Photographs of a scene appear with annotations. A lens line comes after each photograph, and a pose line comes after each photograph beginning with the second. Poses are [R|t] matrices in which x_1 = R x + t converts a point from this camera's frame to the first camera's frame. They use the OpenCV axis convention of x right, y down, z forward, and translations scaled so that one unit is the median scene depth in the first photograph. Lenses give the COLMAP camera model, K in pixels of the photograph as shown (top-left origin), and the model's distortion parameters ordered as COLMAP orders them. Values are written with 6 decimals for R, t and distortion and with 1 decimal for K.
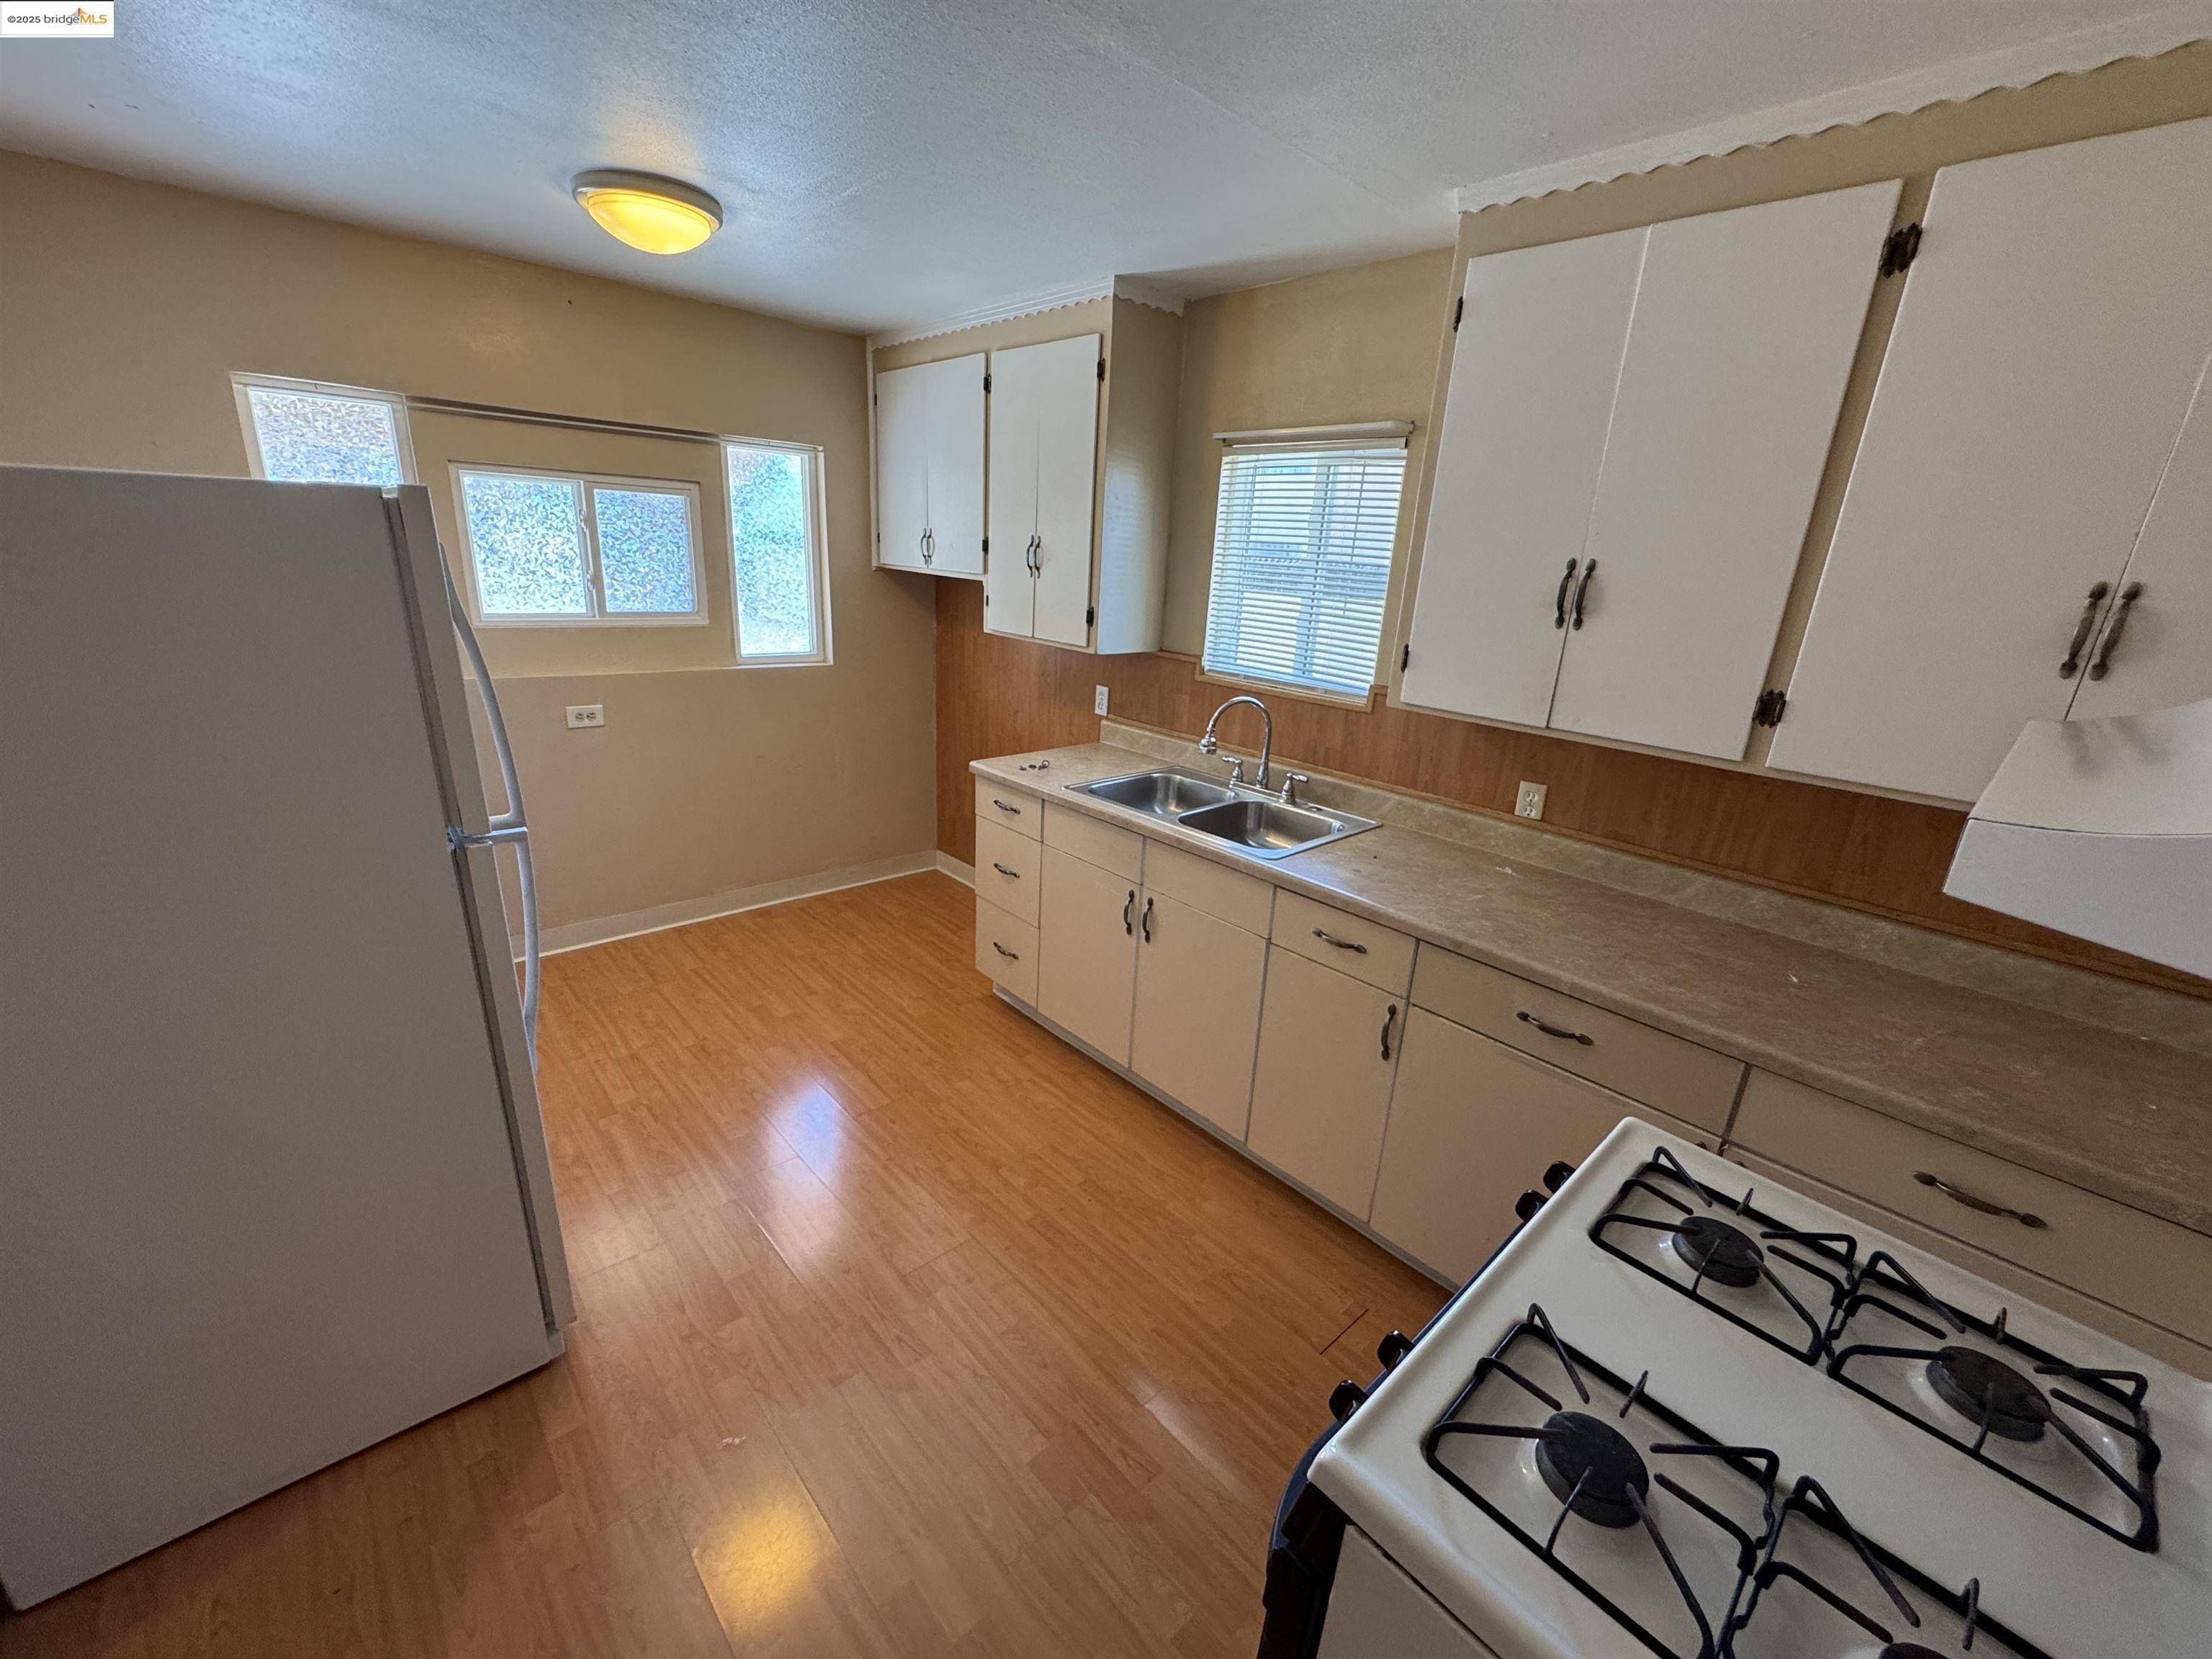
lens RADIAL K [[891.3, 0, 1111.1], [0, 891.3, 830.6], [0, 0, 1]] dist [-0.002083, -0.000076]
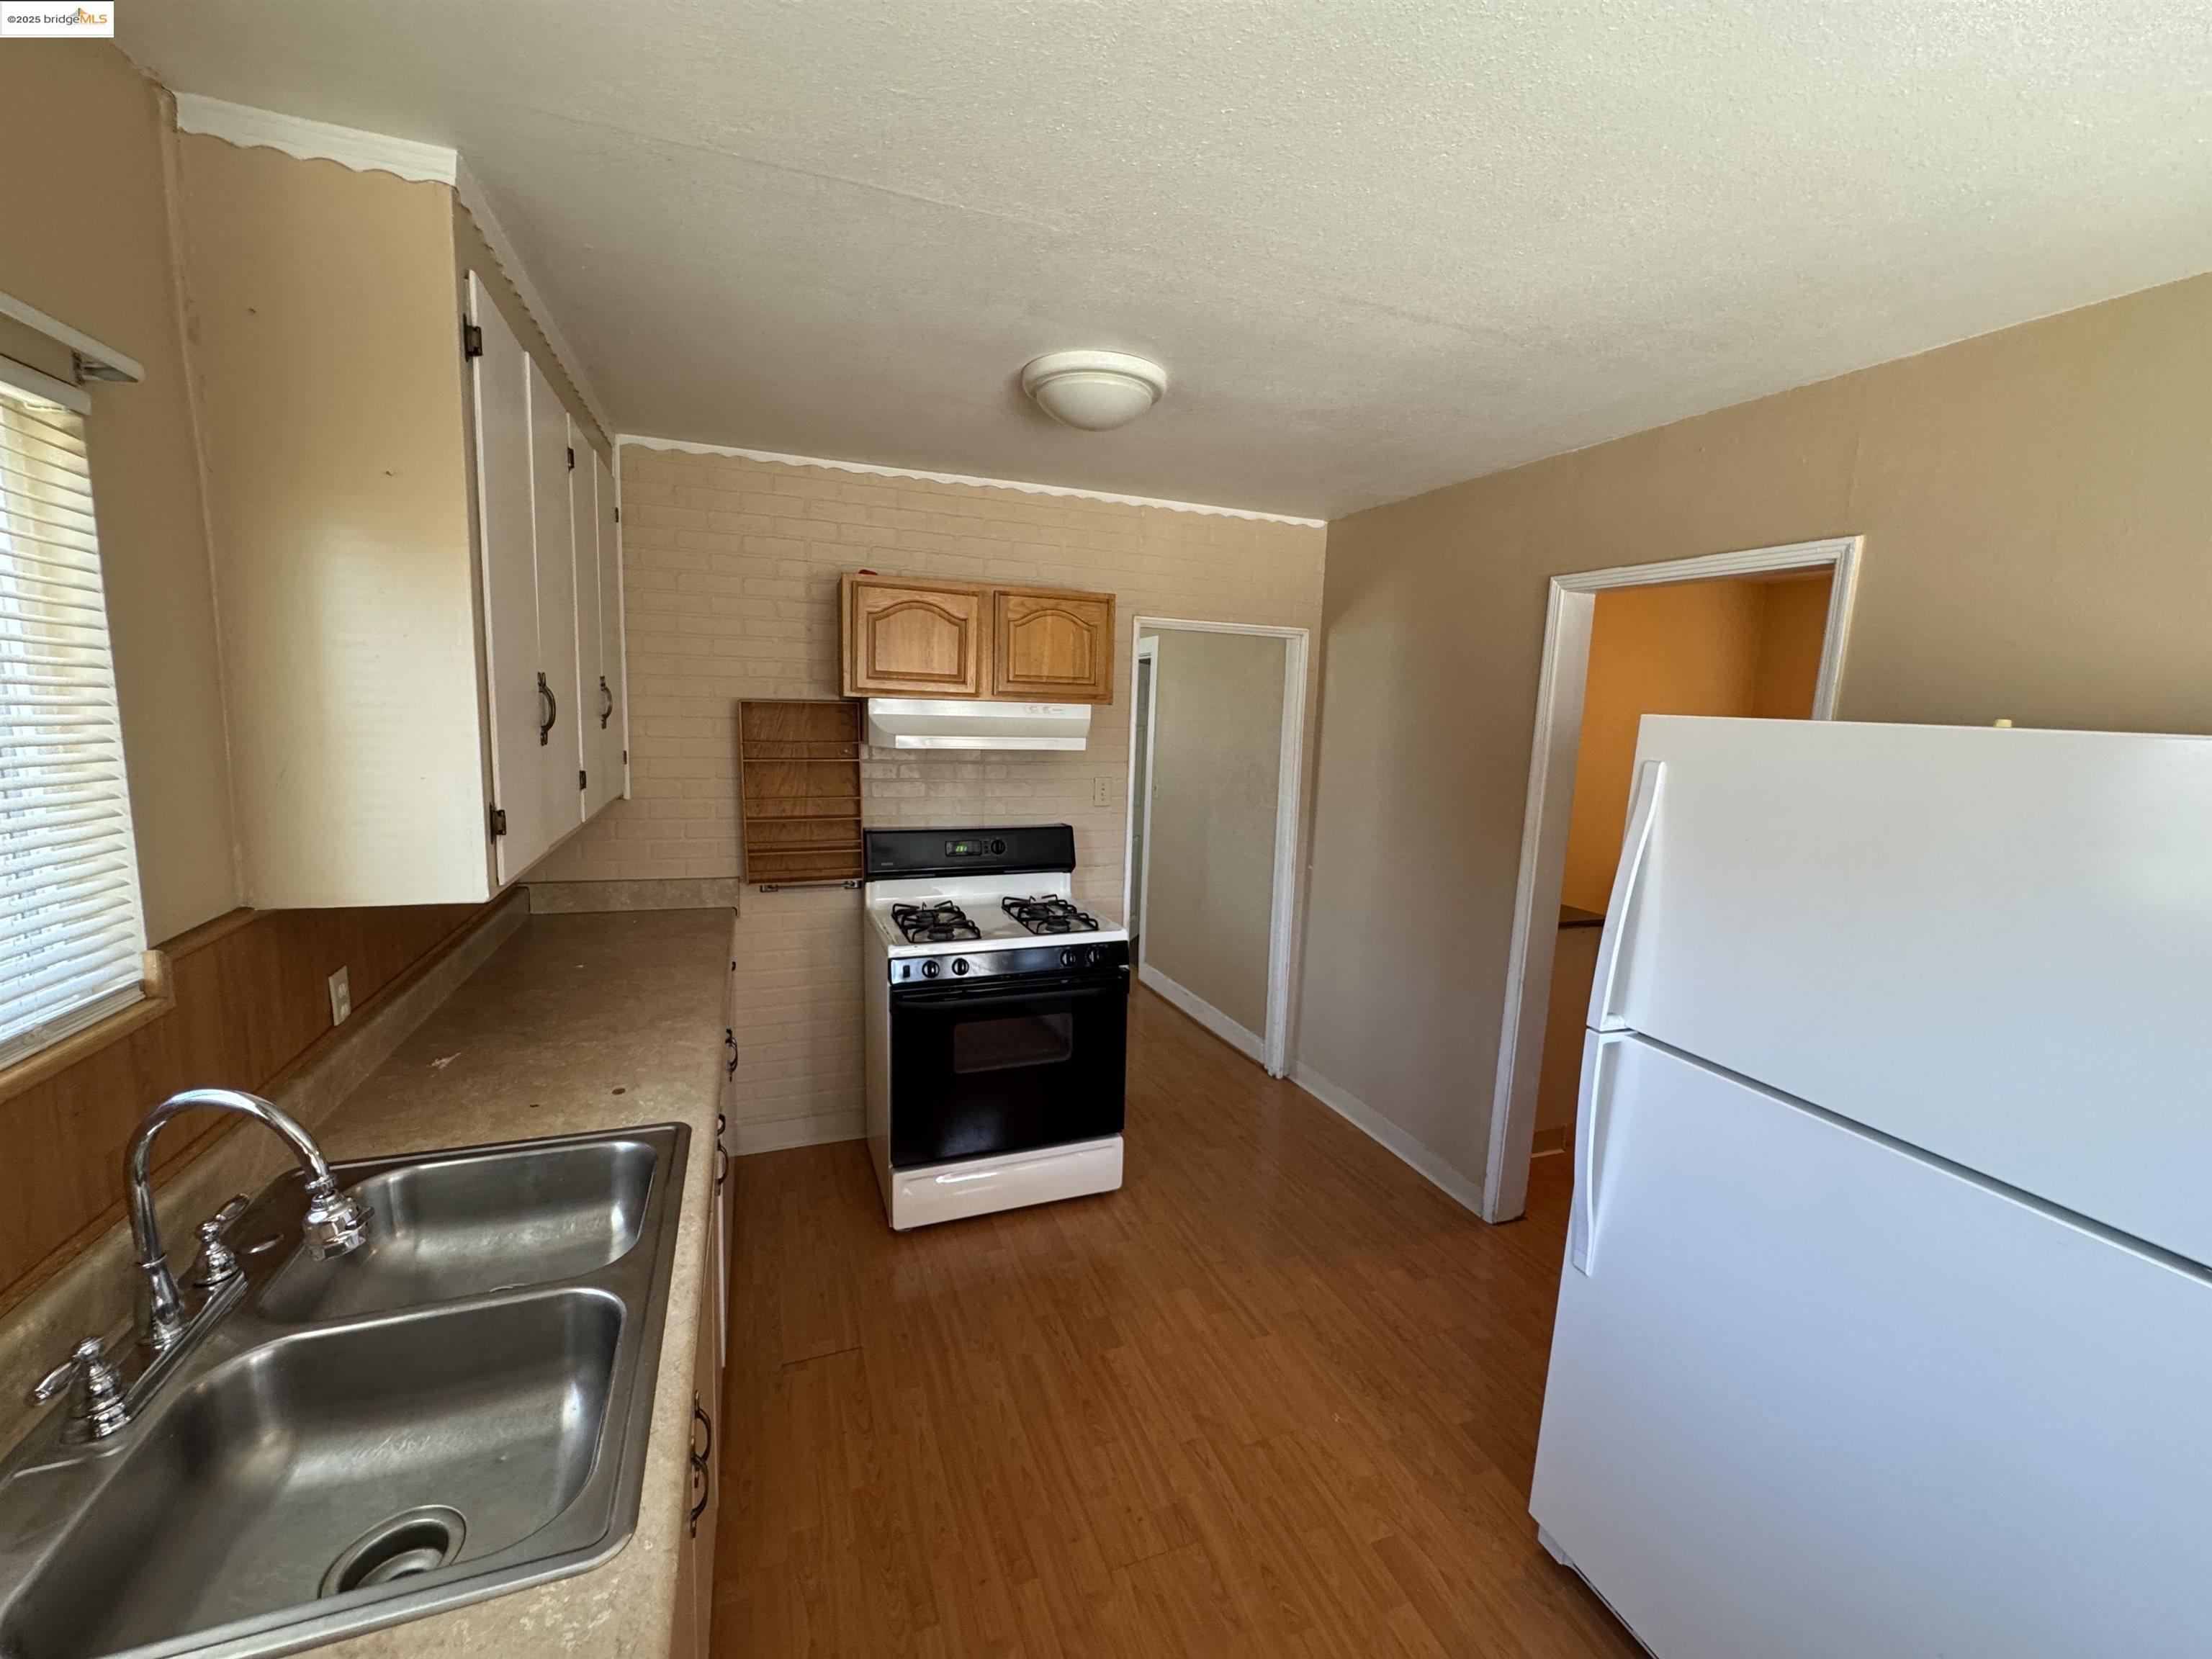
lens RADIAL K [[891.3, 0, 1110.7], [0, 891.3, 831.5], [0, 0, 1]] dist [-0.002083, -0.000076]
pose [[-0.924472, -0.148533, 0.351126, -0.355724], [0.021274, 0.899454, 0.436497, -0.499040], [-0.380656, 0.410999, -0.828361, 1.464940]]
